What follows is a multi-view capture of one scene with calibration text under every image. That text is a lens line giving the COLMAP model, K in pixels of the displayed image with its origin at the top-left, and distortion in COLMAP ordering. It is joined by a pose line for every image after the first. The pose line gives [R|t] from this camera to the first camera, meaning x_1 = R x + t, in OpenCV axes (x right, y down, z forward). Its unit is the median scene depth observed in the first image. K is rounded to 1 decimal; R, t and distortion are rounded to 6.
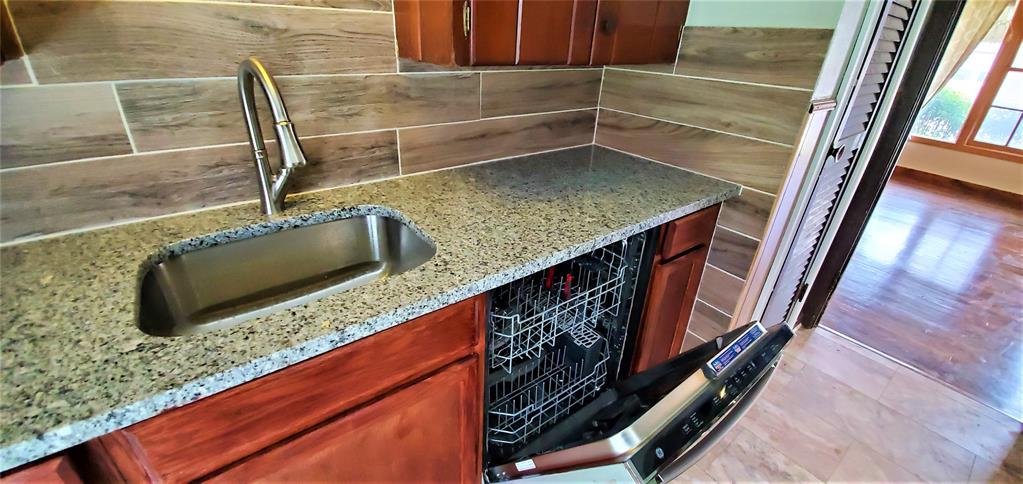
lens RADIAL K [[403.8, 0, 500.8], [0, 403.8, 235.1], [0, 0, 1]] dist [0.010042, -0.015781]
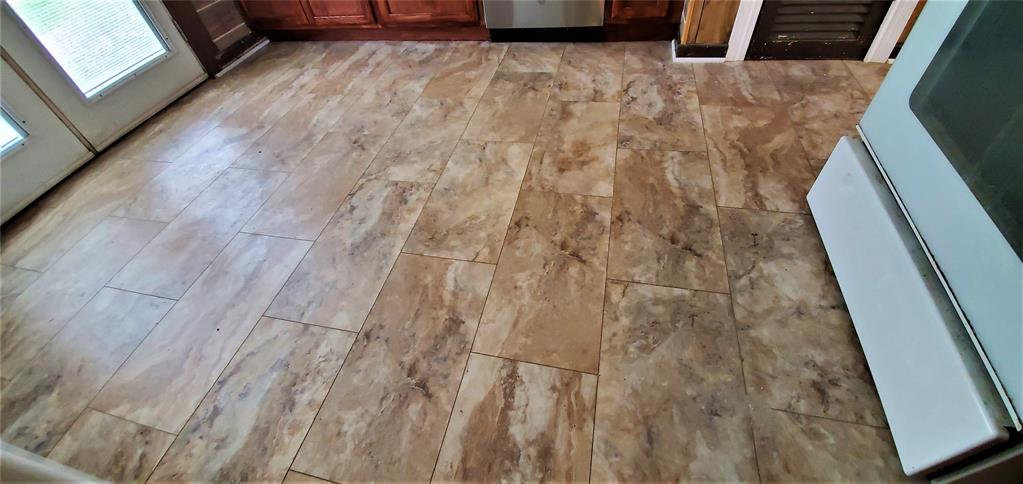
lens RADIAL K [[403.8, 0, 500.8], [0, 403.8, 235.1], [0, 0, 1]] dist [0.010042, -0.015781]
pose [[0.634557, 0.484375, -0.602261, 1.722344], [-0.225634, 0.861401, 0.455059, 0.699700], [0.739207, -0.152870, 0.655899, -0.327516]]
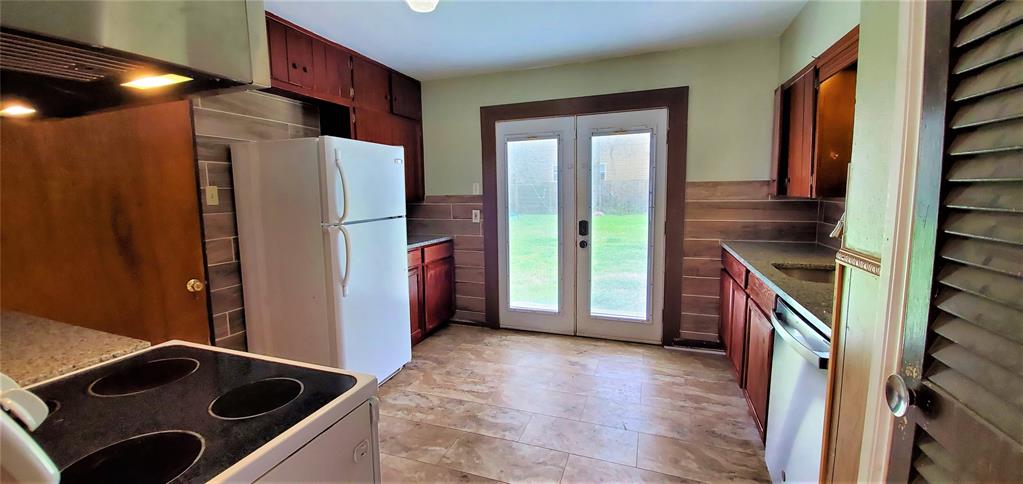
lens RADIAL K [[403.8, 0, 500.8], [0, 403.8, 235.1], [0, 0, 1]] dist [0.010042, -0.015781]
pose [[-0.836877, 0.033608, -0.546358, 1.837965], [-0.259724, 0.854227, 0.450377, -0.565874], [0.481850, 0.518812, -0.706155, 1.275033]]
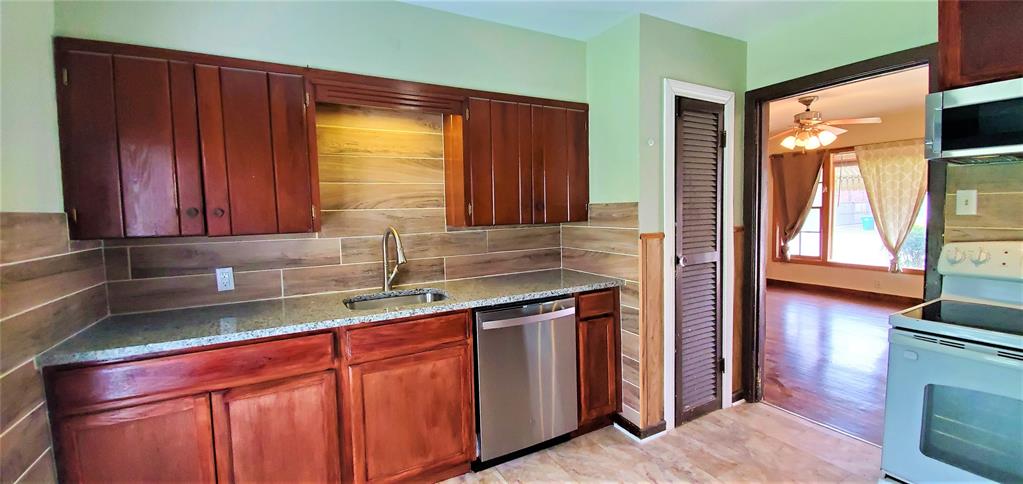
lens RADIAL K [[403.8, 0, 500.8], [0, 403.8, 235.1], [0, 0, 1]] dist [0.010042, -0.015781]
pose [[0.986742, -0.051695, -0.153843, 0.407557], [-0.012331, 0.921295, -0.388669, 0.502440], [0.161827, 0.385413, 0.908443, -1.018310]]
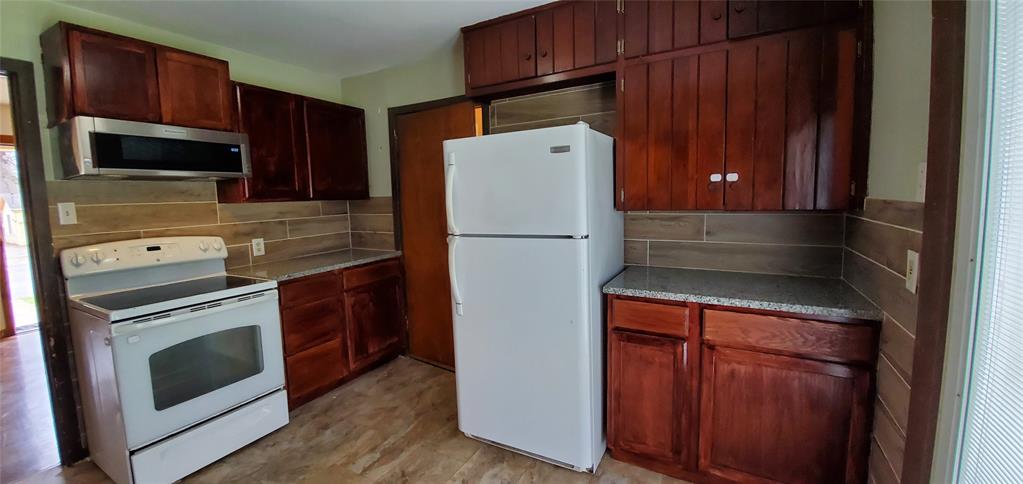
lens RADIAL K [[404.8, 0, 502.0], [0, 404.8, 237.0], [0, 0, 1]] dist [0.008231, -0.015407]
pose [[-0.401561, -0.115618, 0.908505, -0.524481], [0.421404, 0.857421, 0.295378, 0.105456], [-0.813122, 0.501460, -0.295585, -0.298861]]
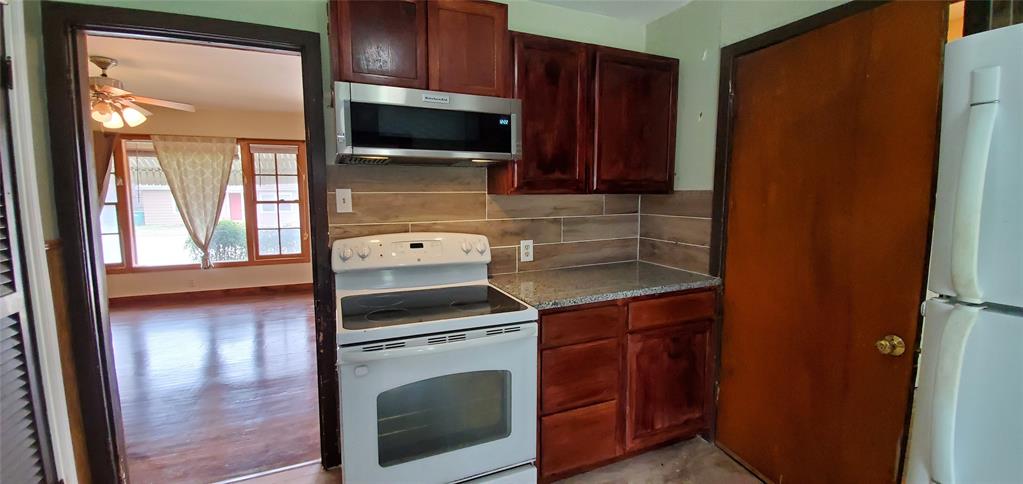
lens RADIAL K [[403.8, 0, 500.8], [0, 403.8, 235.1], [0, 0, 1]] dist [0.010042, -0.015781]
pose [[0.238897, -0.133887, 0.961770, 0.525322], [0.443214, 0.896296, 0.014681, 0.111176], [-0.863996, 0.422763, 0.273463, -0.242364]]
